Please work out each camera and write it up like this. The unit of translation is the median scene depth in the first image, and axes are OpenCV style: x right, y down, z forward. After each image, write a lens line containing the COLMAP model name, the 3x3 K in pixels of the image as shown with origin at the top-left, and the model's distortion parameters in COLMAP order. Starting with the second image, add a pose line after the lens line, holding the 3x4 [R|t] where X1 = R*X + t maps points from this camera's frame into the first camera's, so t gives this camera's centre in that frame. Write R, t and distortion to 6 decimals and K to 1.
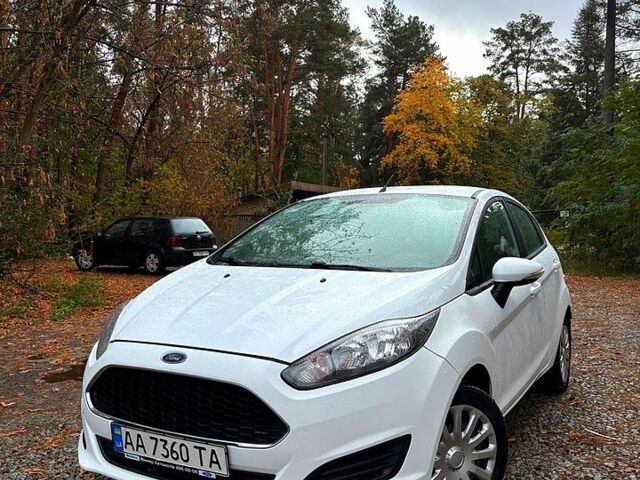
lens RADIAL K [[598.5, 0, 320.0], [0, 598.5, 240.0], [0, 0, 1]] dist [0.003761, 0.017279]
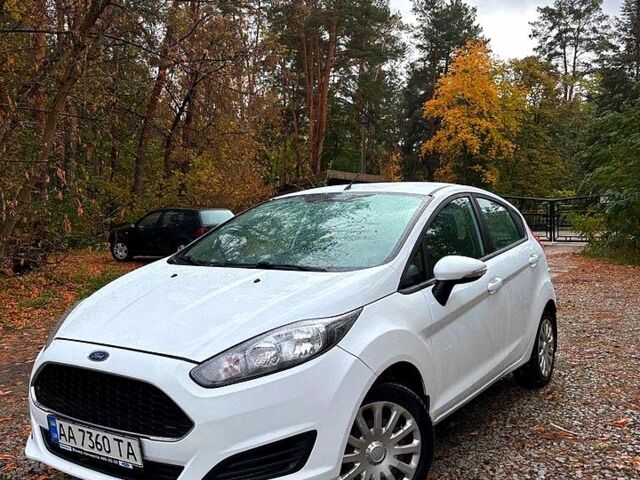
lens RADIAL K [[598.5, 0, 320.0], [0, 598.5, 240.0], [0, 0, 1]] dist [0.003761, 0.017279]
pose [[0.997662, -0.007796, -0.067896, 0.199685], [0.009161, 0.999762, 0.019815, -0.024476], [0.067725, -0.020391, 0.997496, -0.031557]]
